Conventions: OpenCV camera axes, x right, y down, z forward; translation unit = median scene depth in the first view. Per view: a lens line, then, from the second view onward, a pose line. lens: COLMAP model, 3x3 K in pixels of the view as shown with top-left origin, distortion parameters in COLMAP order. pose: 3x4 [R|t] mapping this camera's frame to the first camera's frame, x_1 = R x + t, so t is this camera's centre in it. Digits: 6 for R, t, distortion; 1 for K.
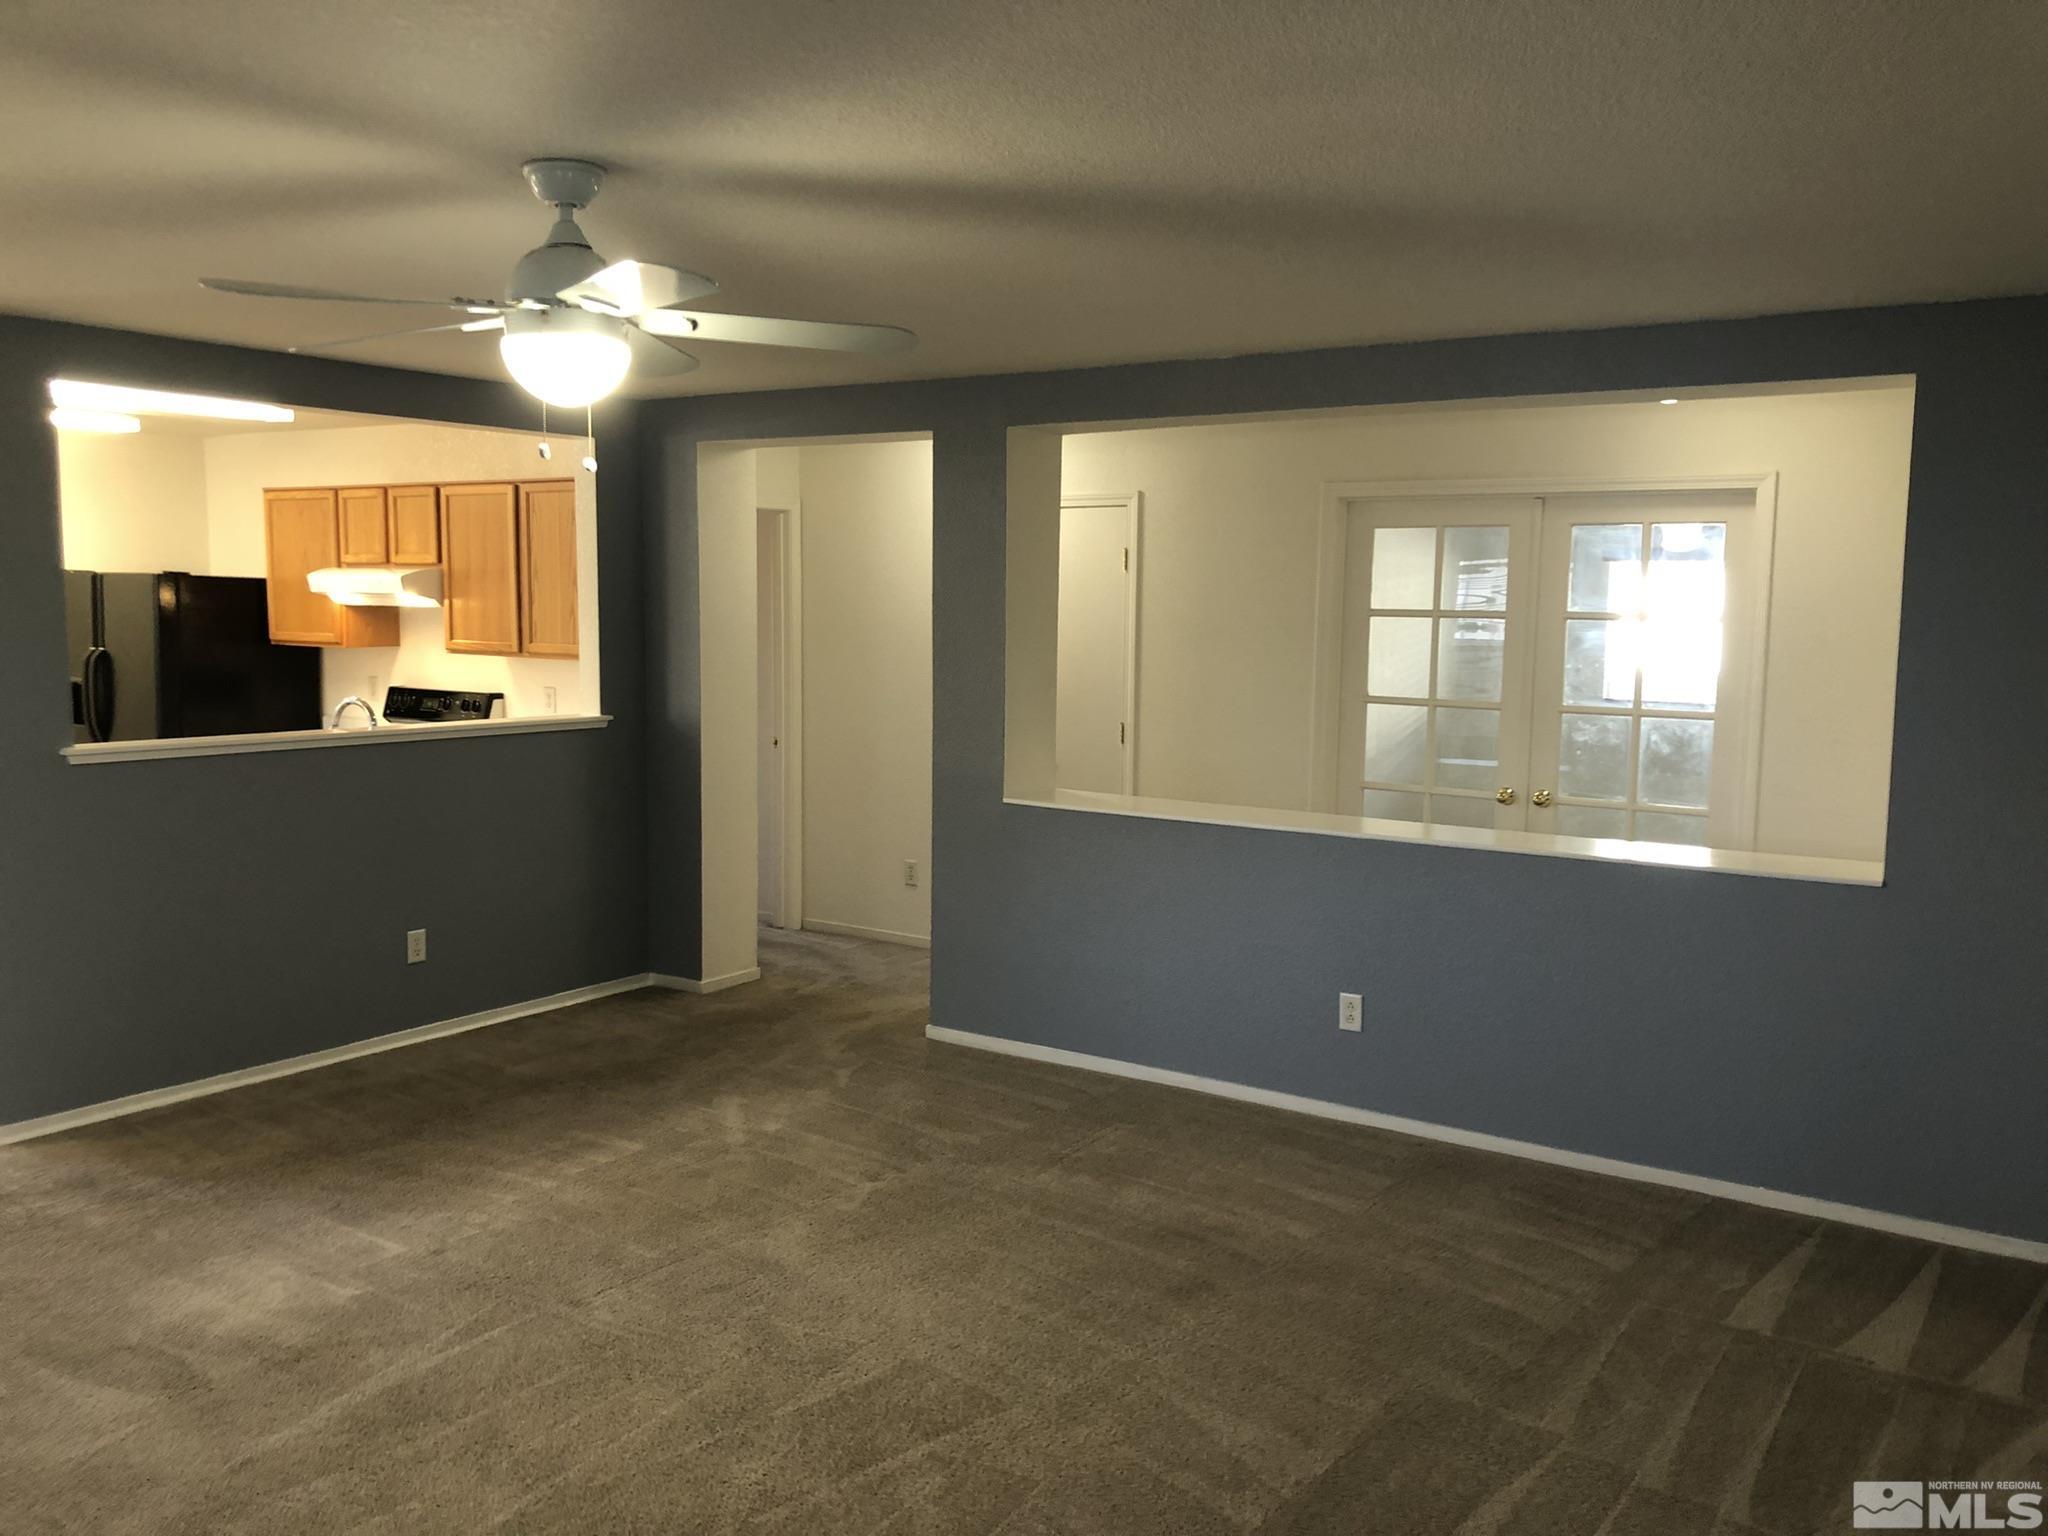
lens RADIAL K [[1667.2, 0, 1024.0], [0, 1667.2, 768.0], [0, 0, 1]] dist [0.008021, 0.004610]
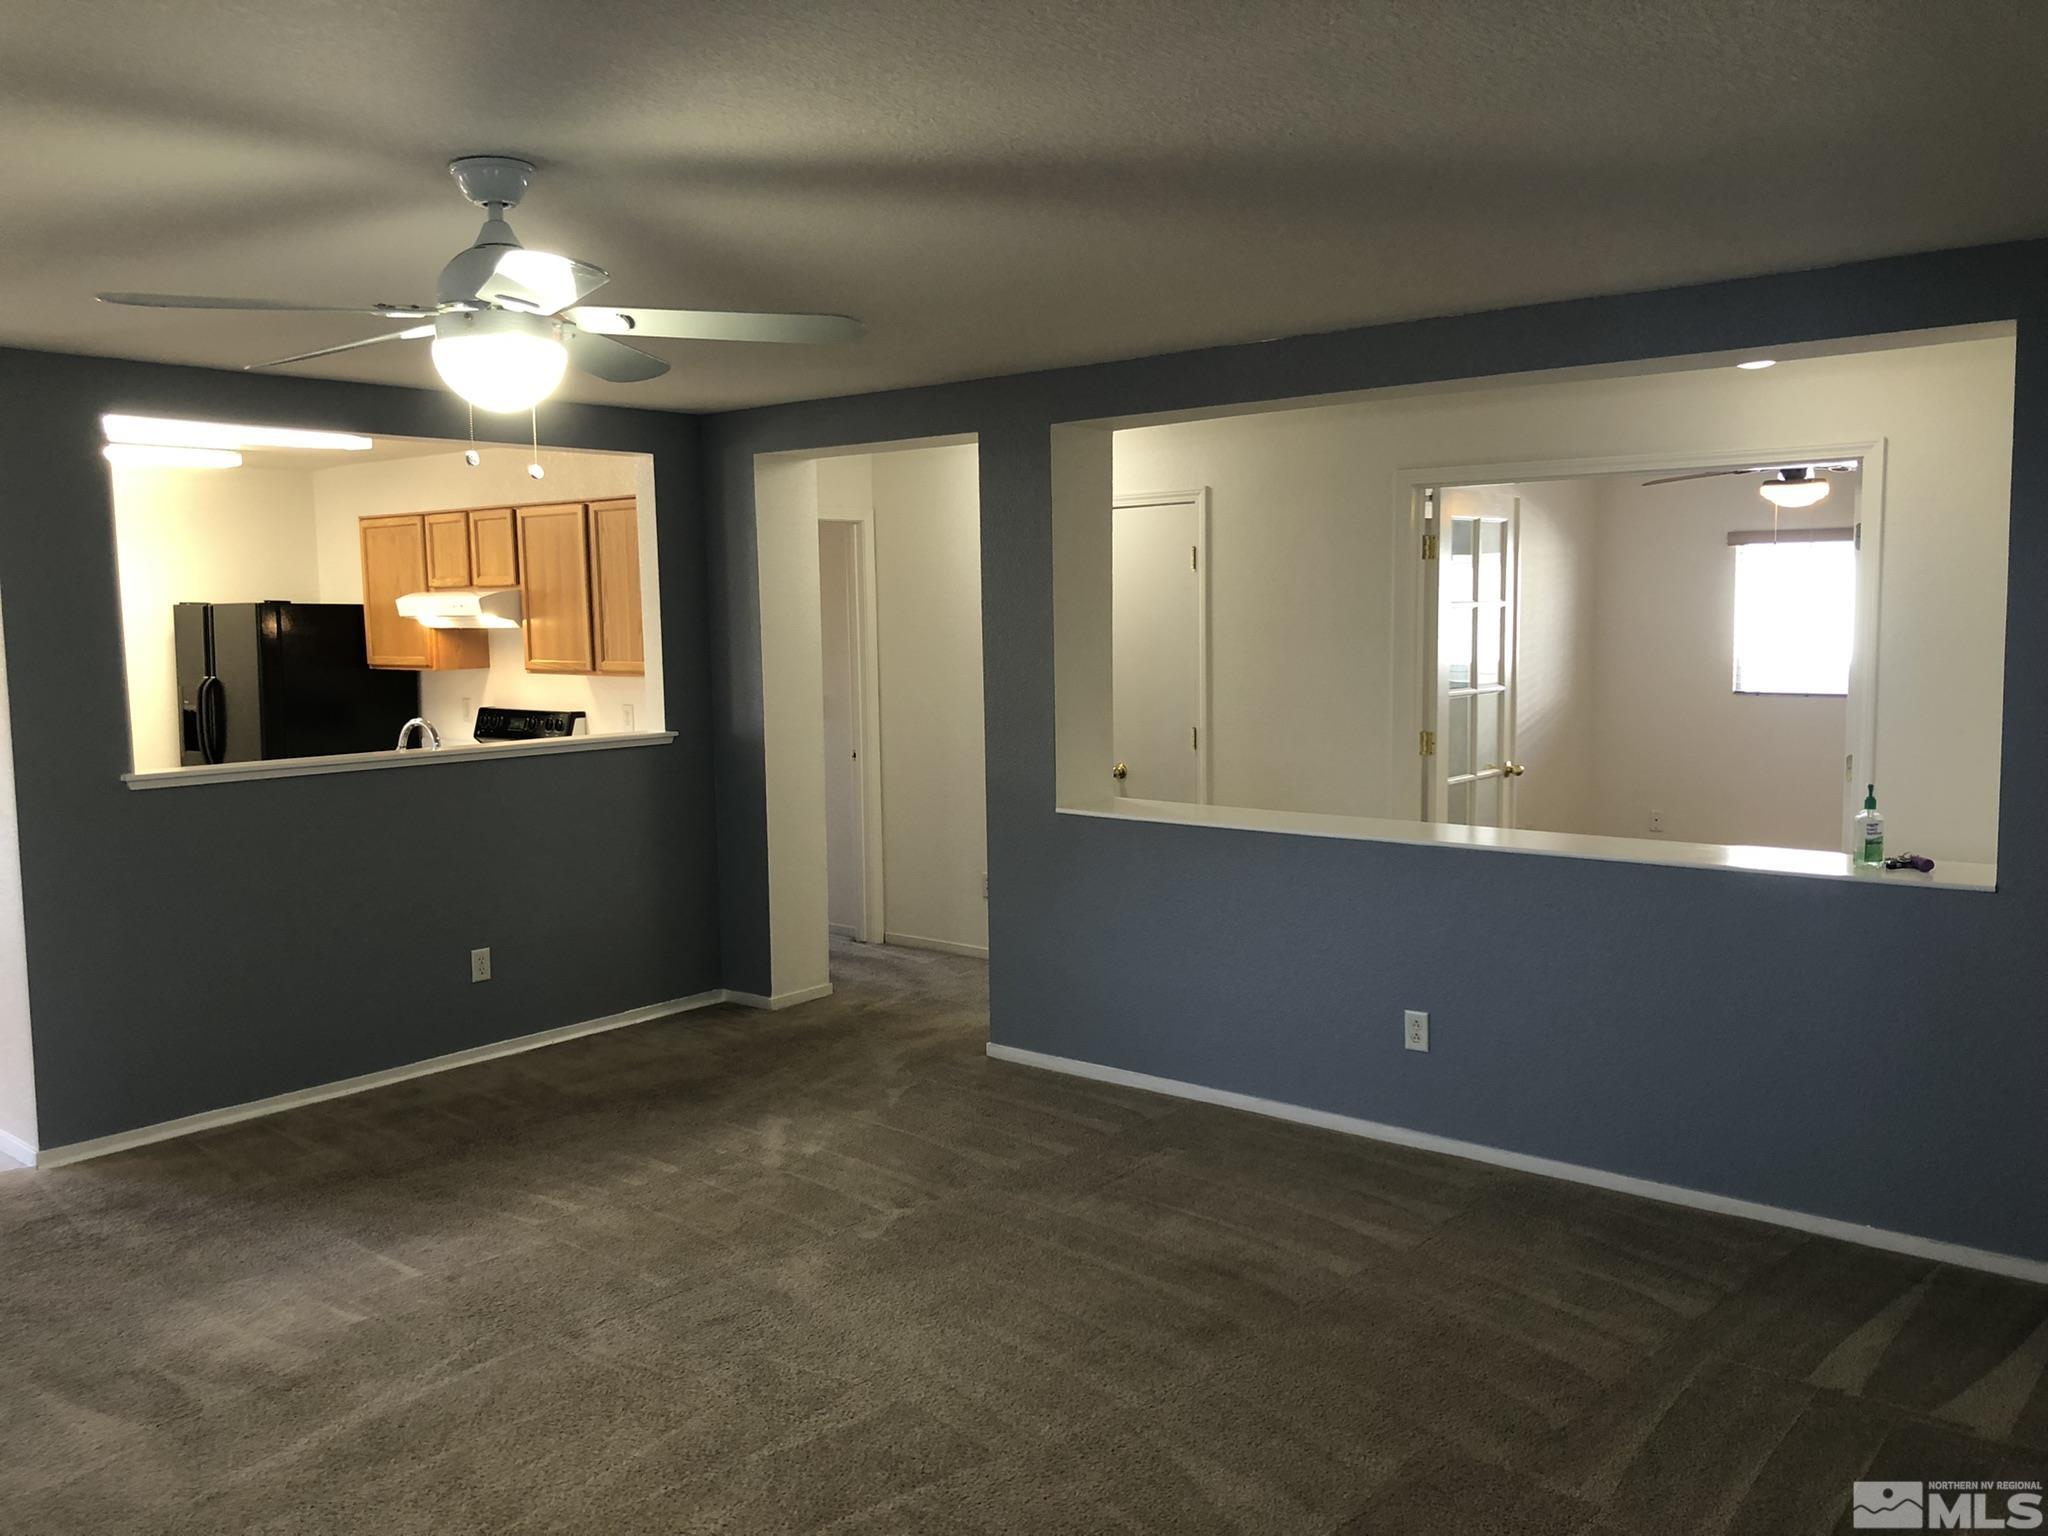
lens RADIAL K [[1650.3, 0, 1024.0], [0, 1650.3, 768.0], [0, 0, 1]] dist [0.010166, 0.006318]
pose [[0.994018, -0.018553, -0.107627, 0.087547], [0.017950, 0.999817, -0.006566, 0.000823], [0.107729, 0.004595, 0.994170, 0.056435]]
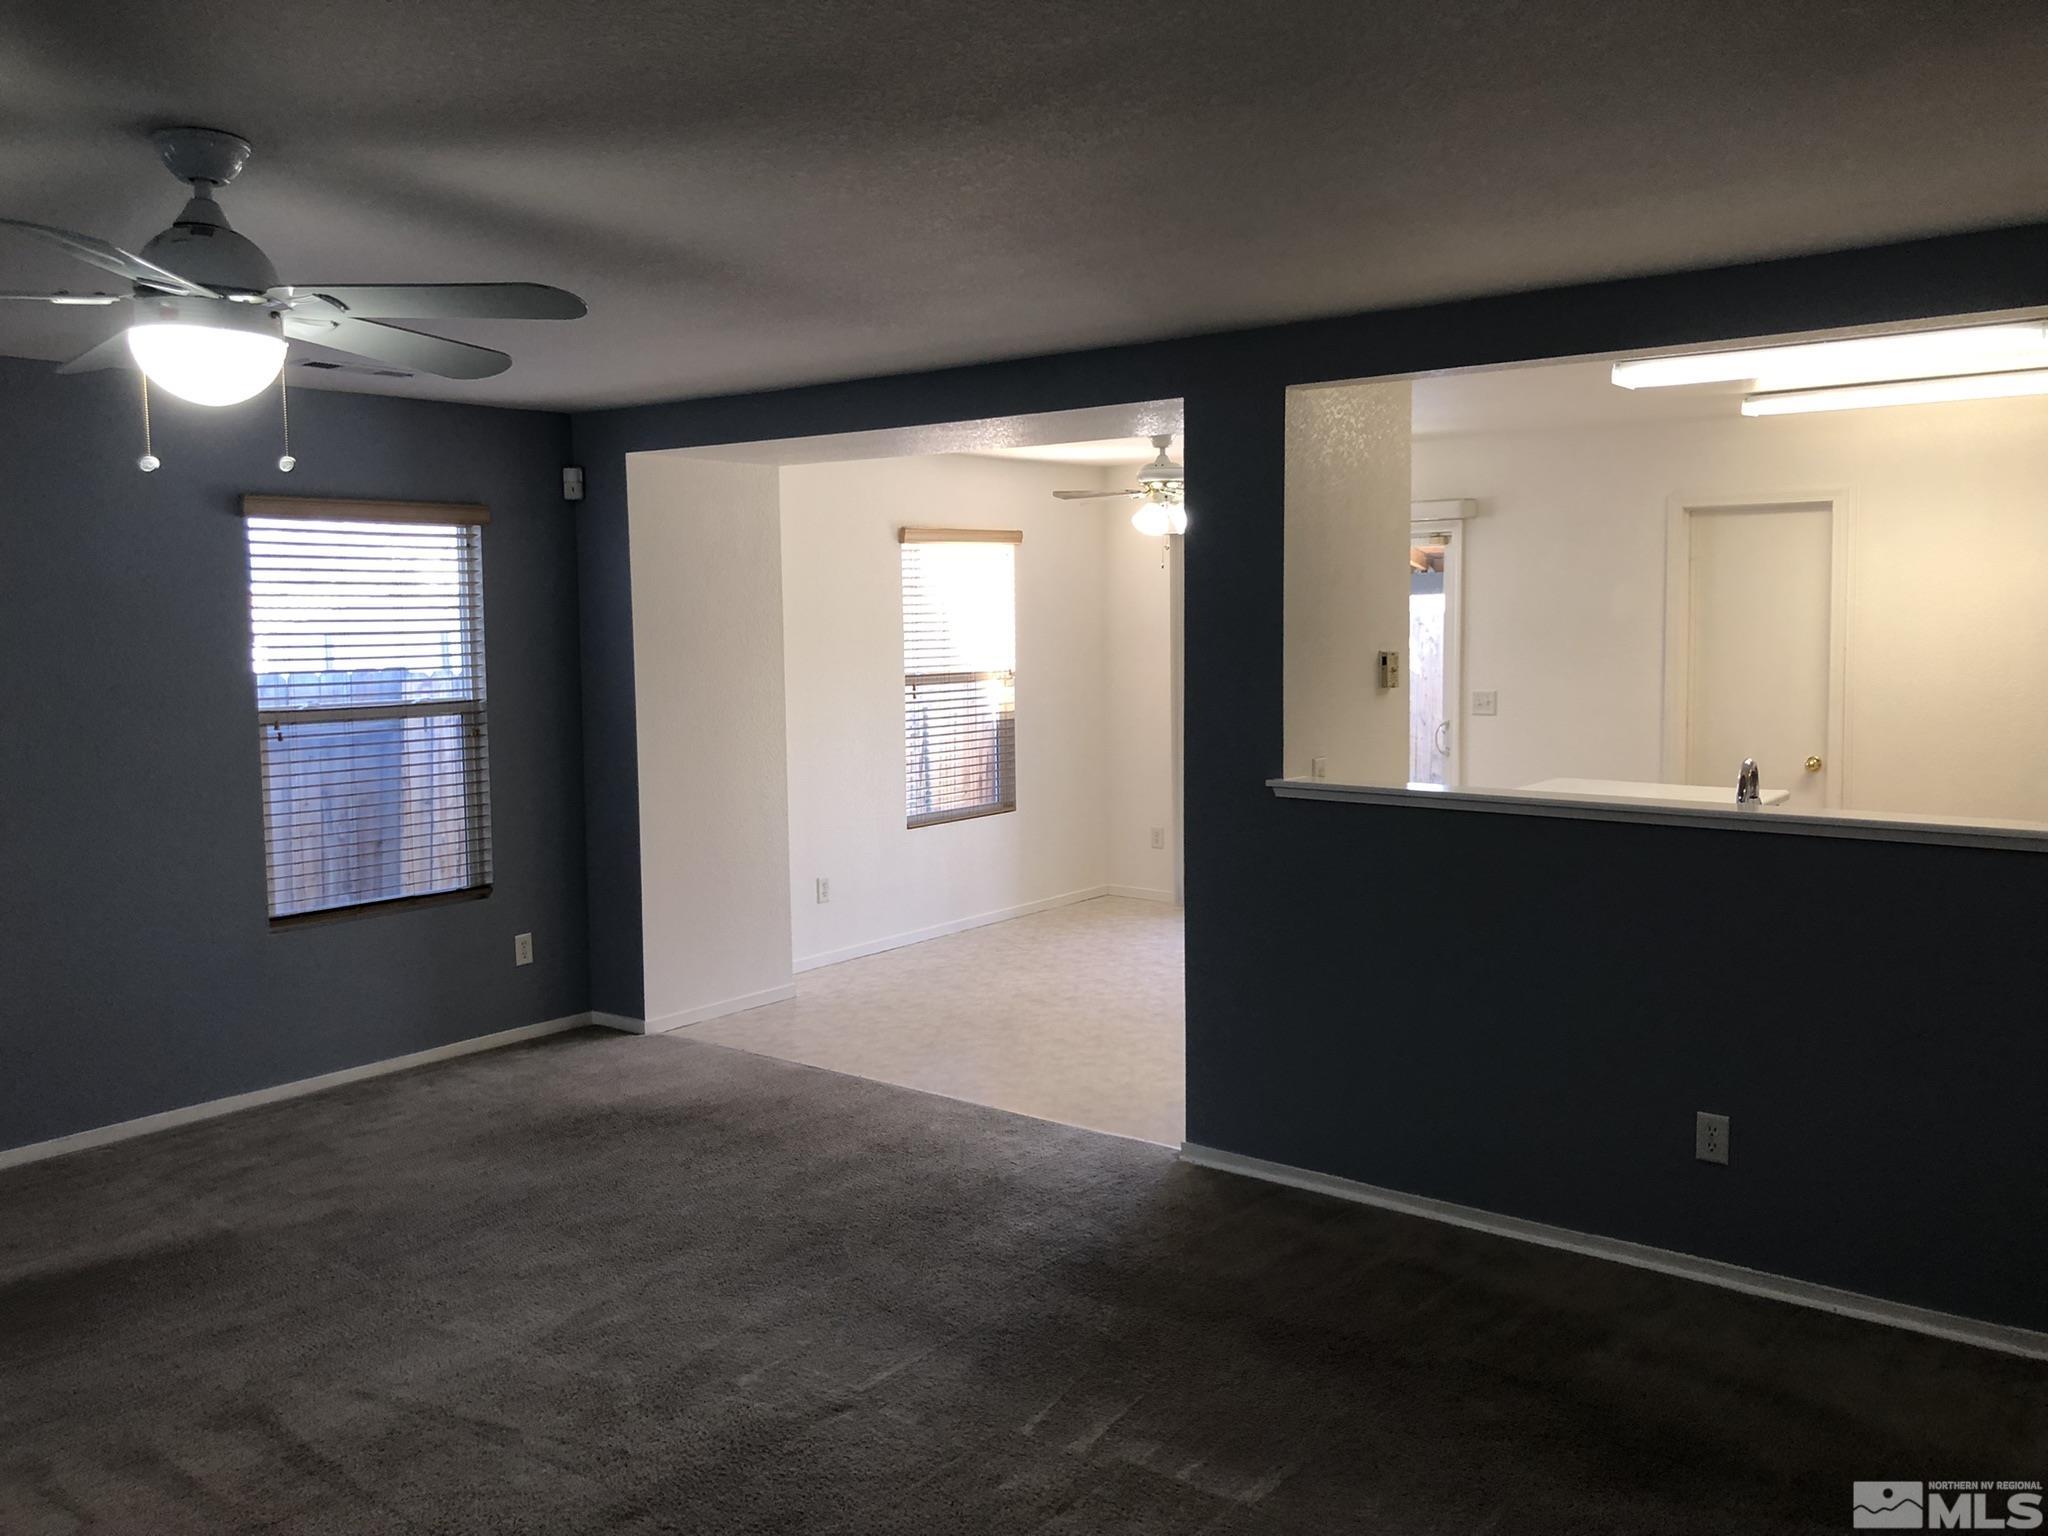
lens RADIAL K [[1667.2, 0, 1024.0], [0, 1667.2, 768.0], [0, 0, 1]] dist [0.008021, 0.004610]
pose [[-0.070853, 0.083589, -0.993978, 0.390338], [-0.091377, 0.991749, 0.089915, -0.095396], [0.993293, 0.097197, -0.062631, 0.979445]]
